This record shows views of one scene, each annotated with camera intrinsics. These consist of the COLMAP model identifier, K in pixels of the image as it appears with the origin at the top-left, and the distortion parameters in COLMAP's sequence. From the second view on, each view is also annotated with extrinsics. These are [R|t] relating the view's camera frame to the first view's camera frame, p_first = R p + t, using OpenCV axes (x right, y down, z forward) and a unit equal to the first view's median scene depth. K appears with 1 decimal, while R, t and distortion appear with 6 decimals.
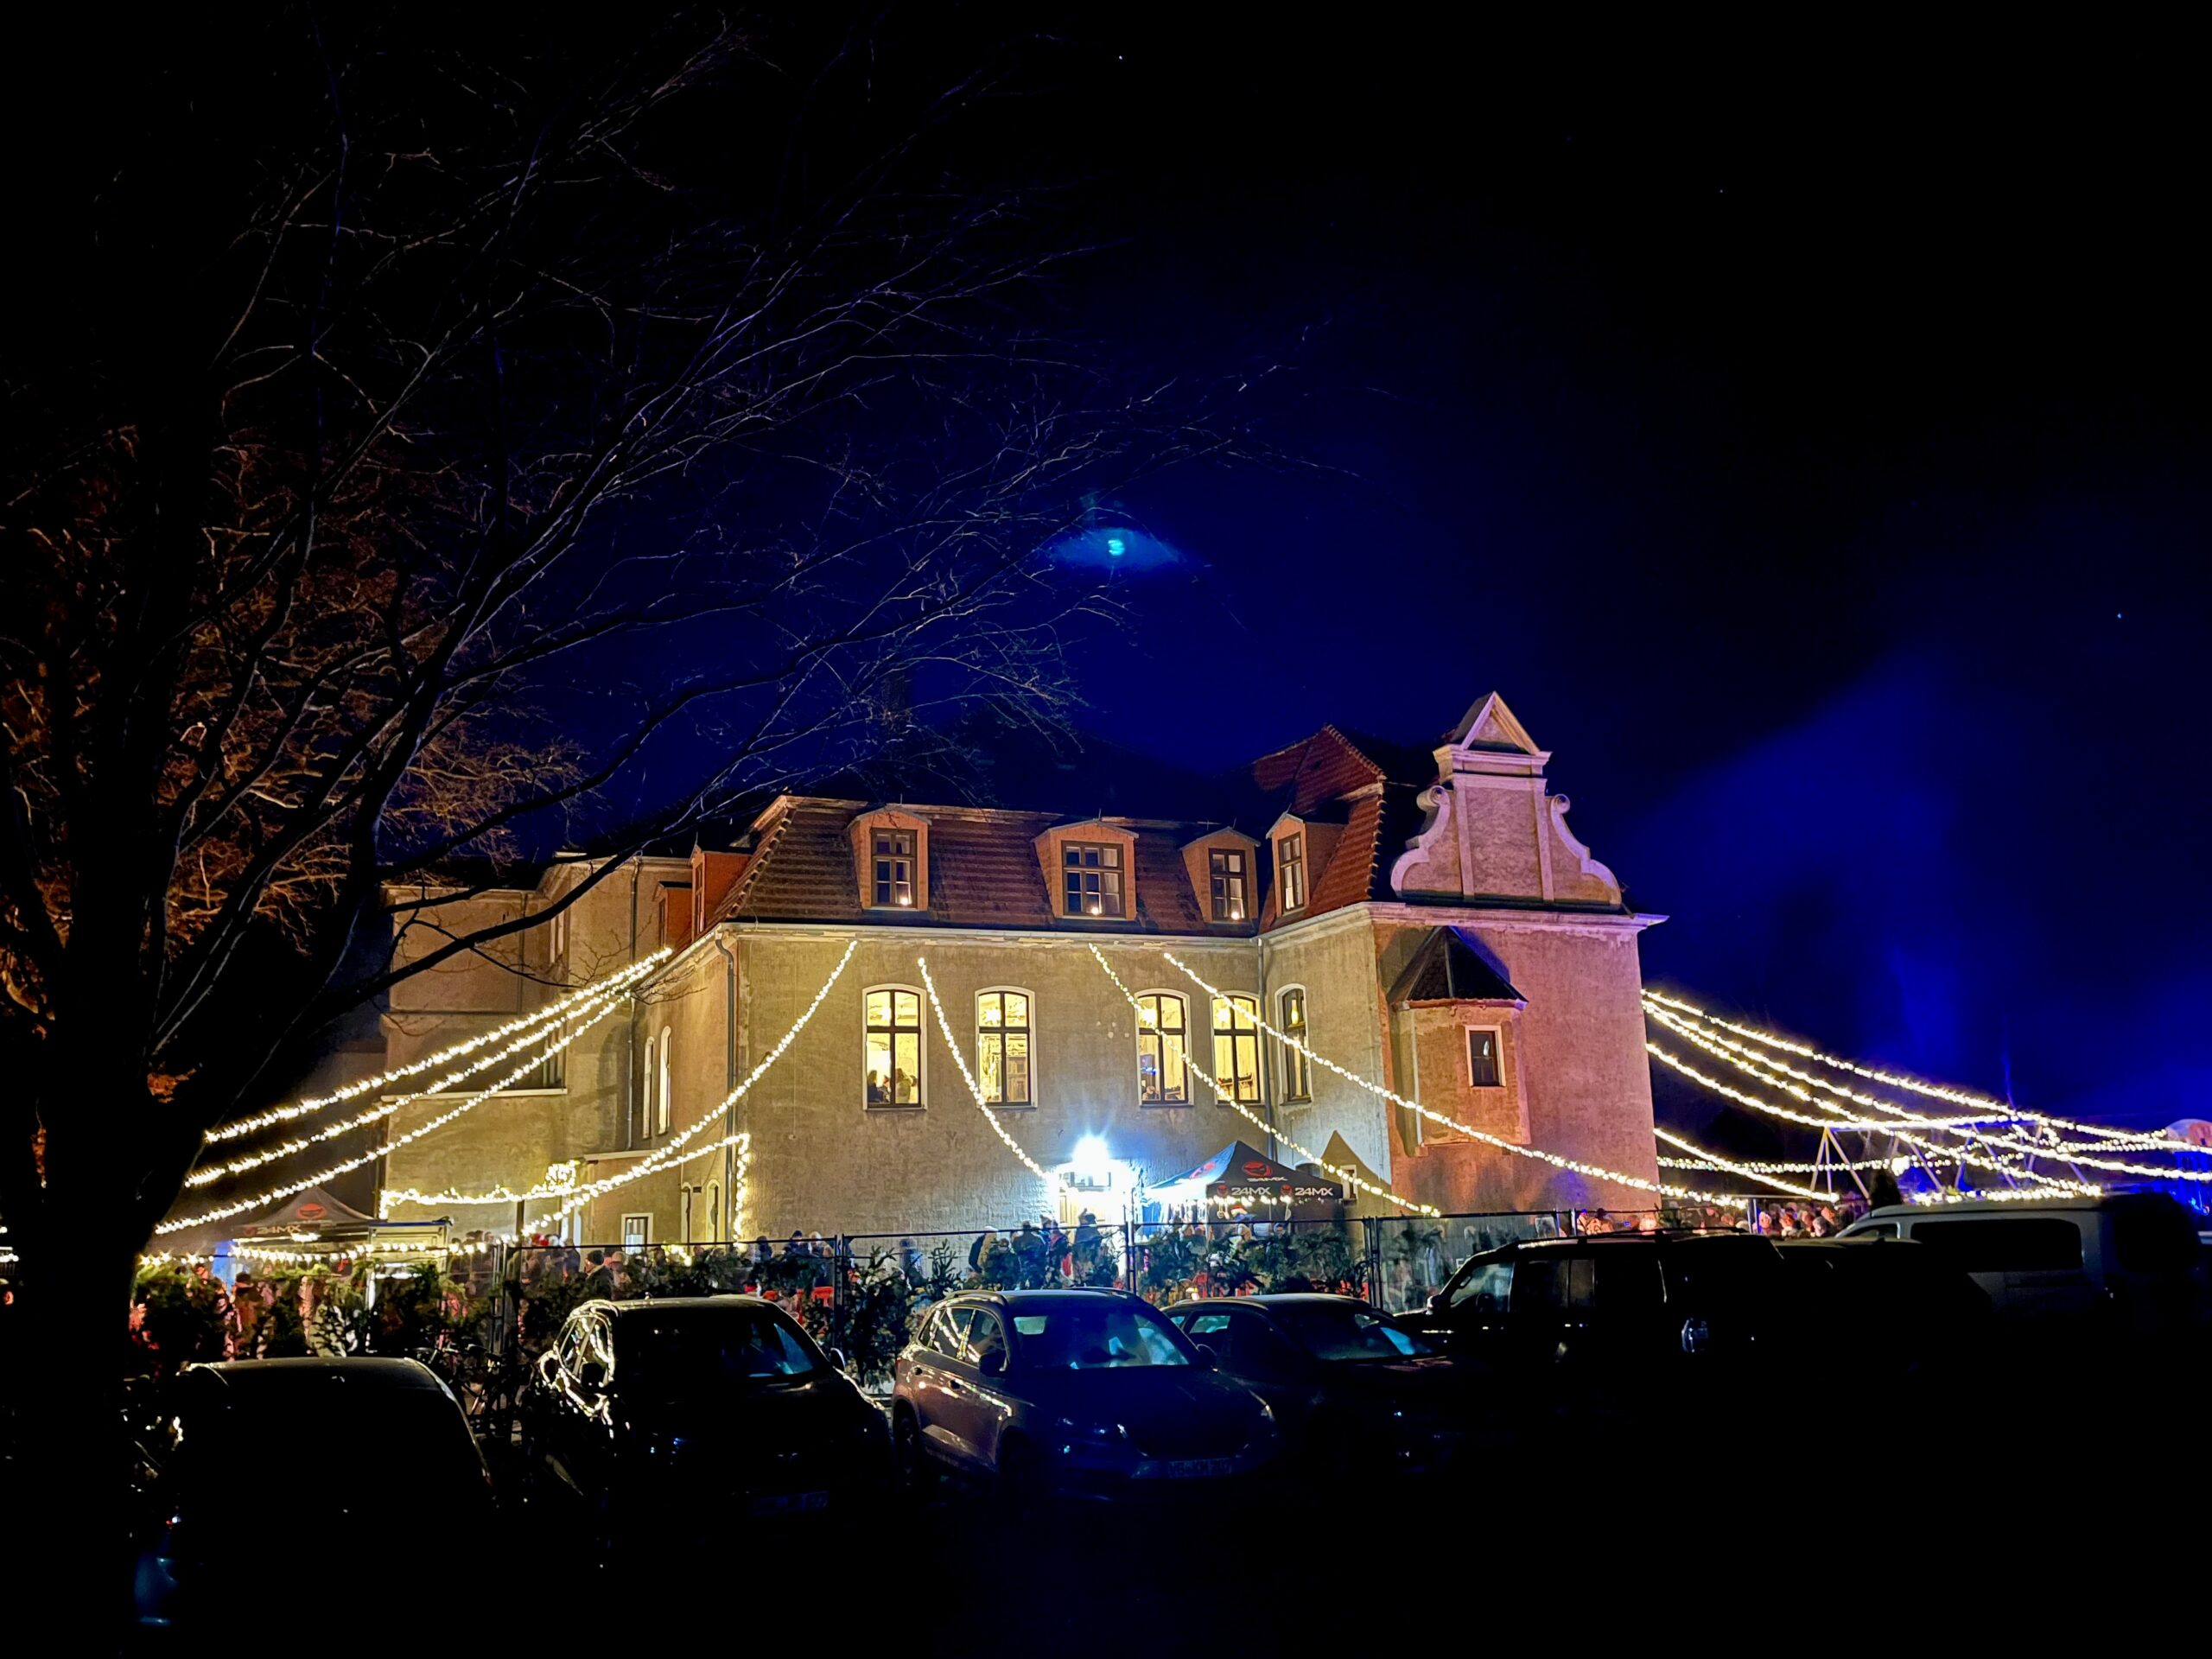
lens RADIAL K [[1688.4, 0, 1117.9], [0, 1688.4, 827.7], [0, 0, 1]] dist [0.078100, -0.116577]
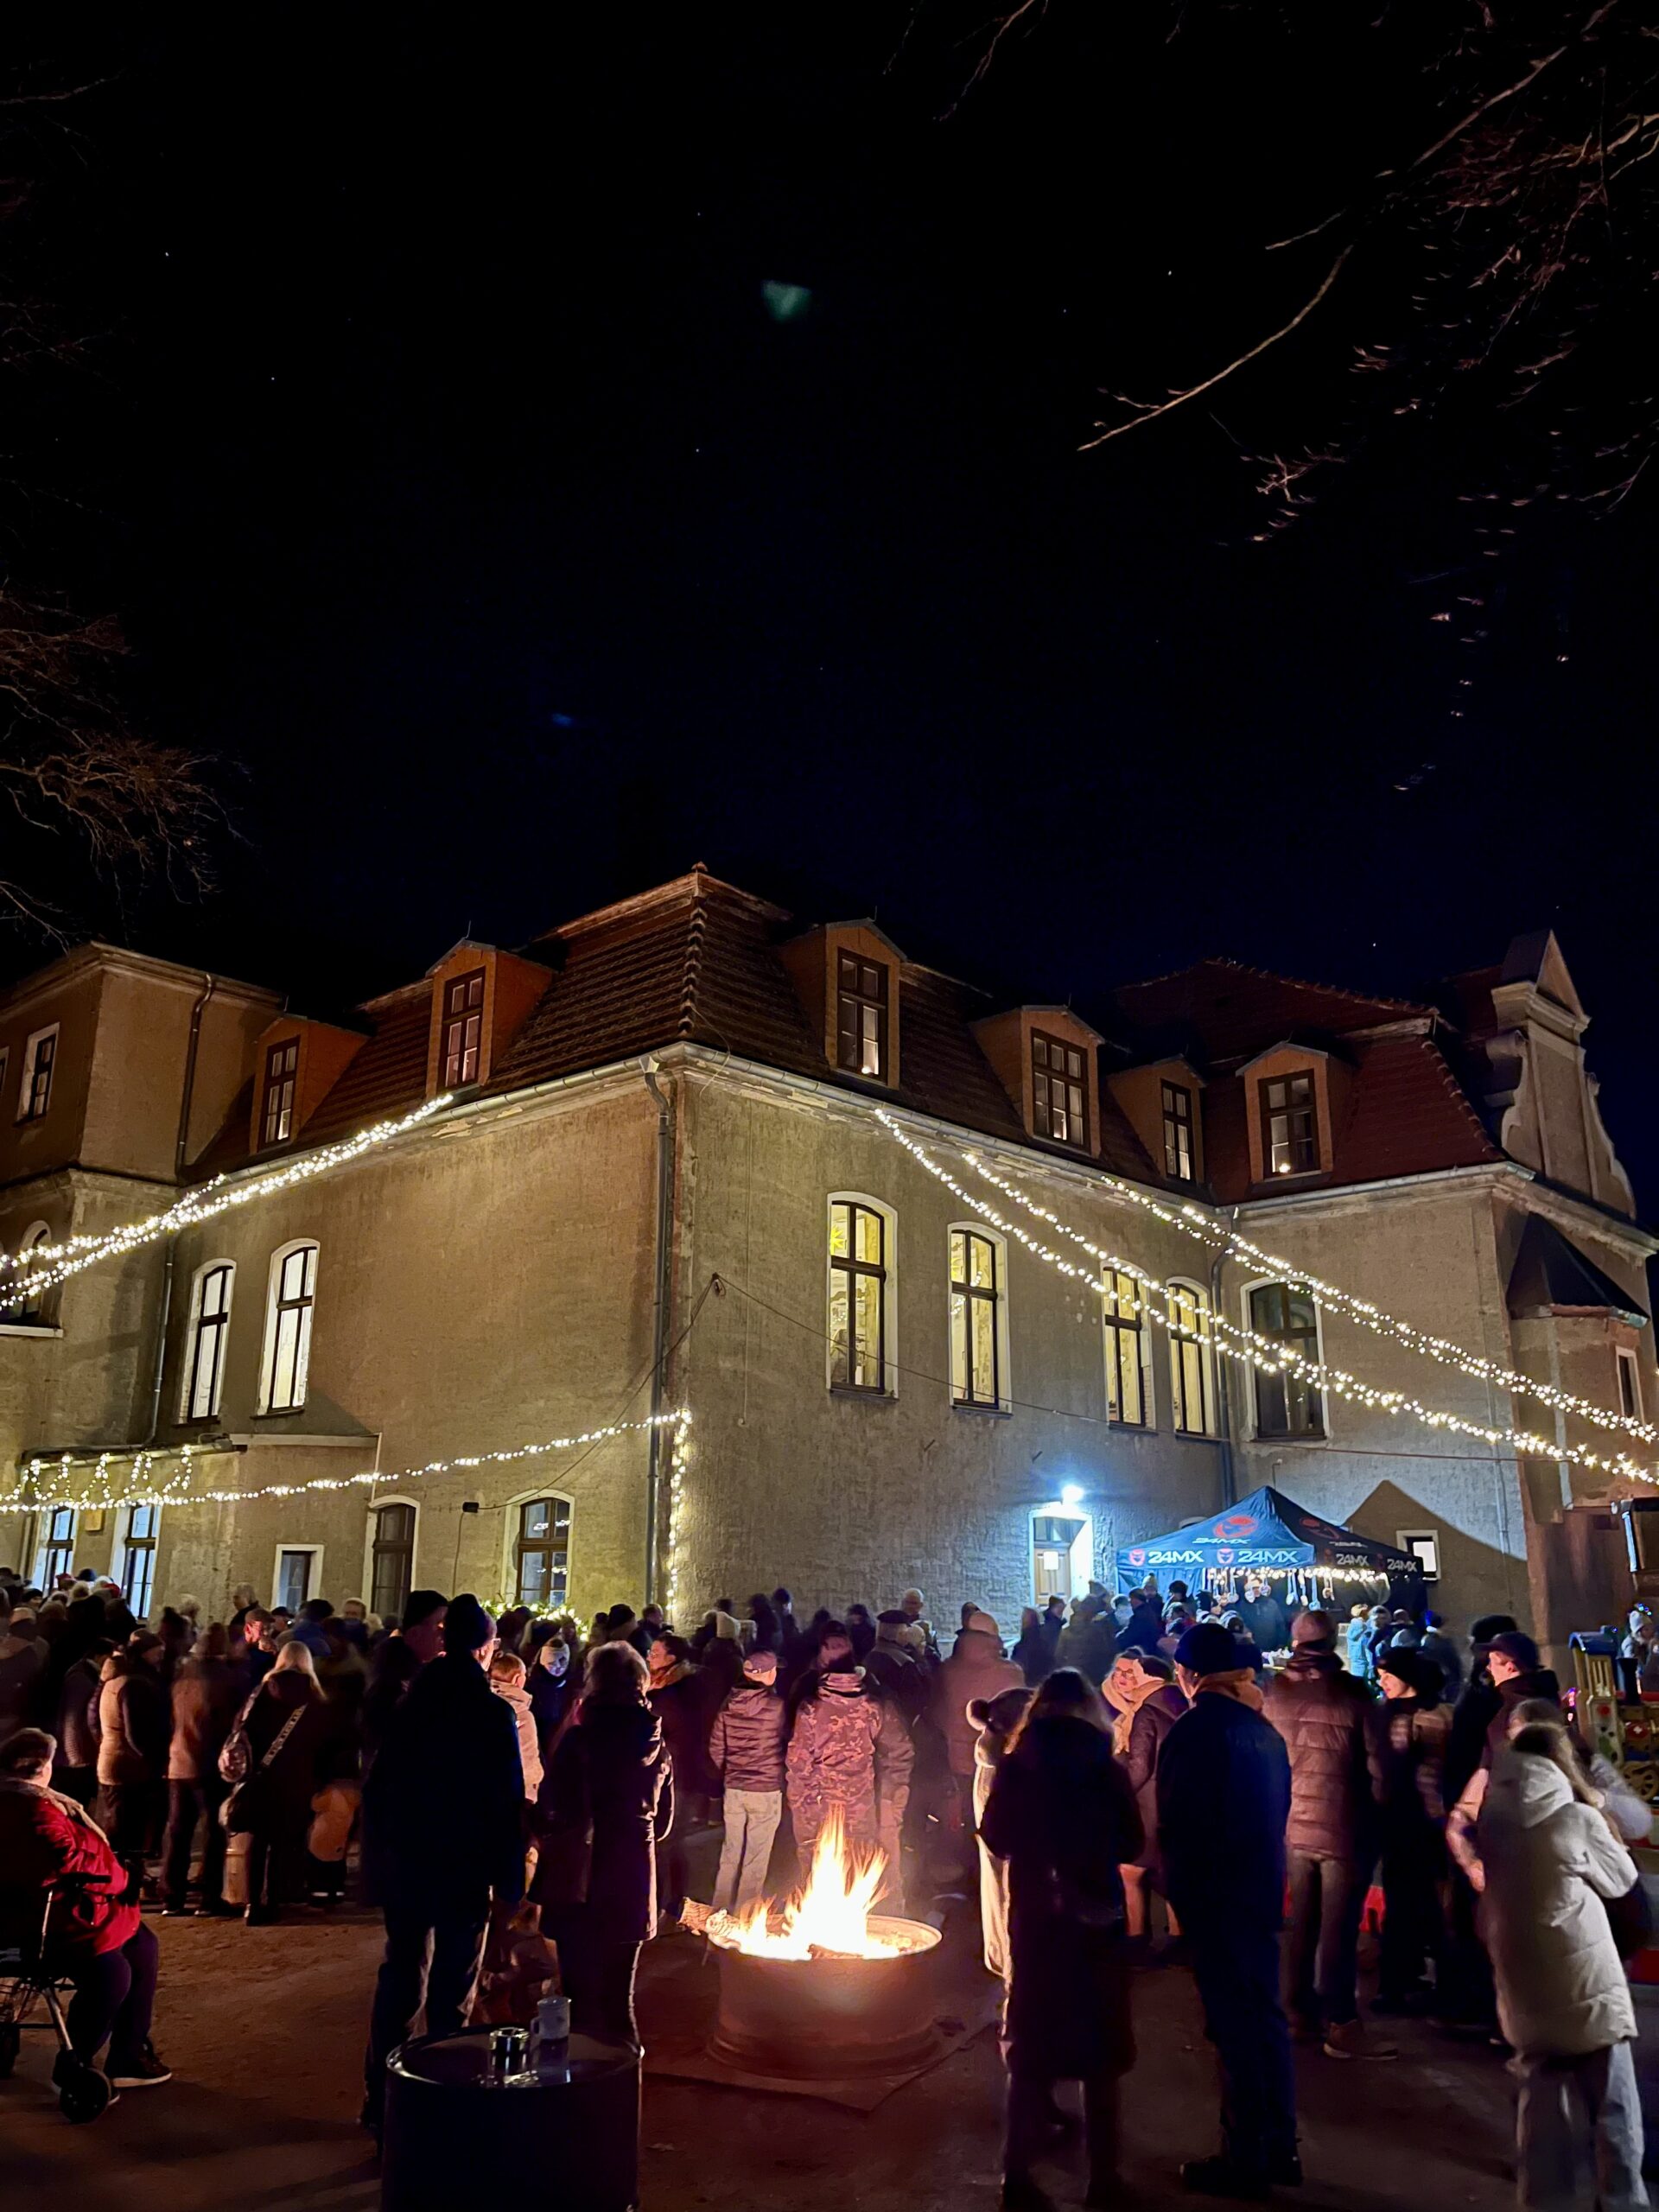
lens RADIAL K [[1688.4, 0, 829.5], [0, 1688.4, 1106.0], [0, 0, 1]] dist [0.078100, -0.116577]
pose [[0.916419, 0.149019, 0.371442, -0.382435], [-0.125421, 0.988277, -0.087051, 0.116920], [-0.380060, 0.033189, 0.924366, 0.429827]]
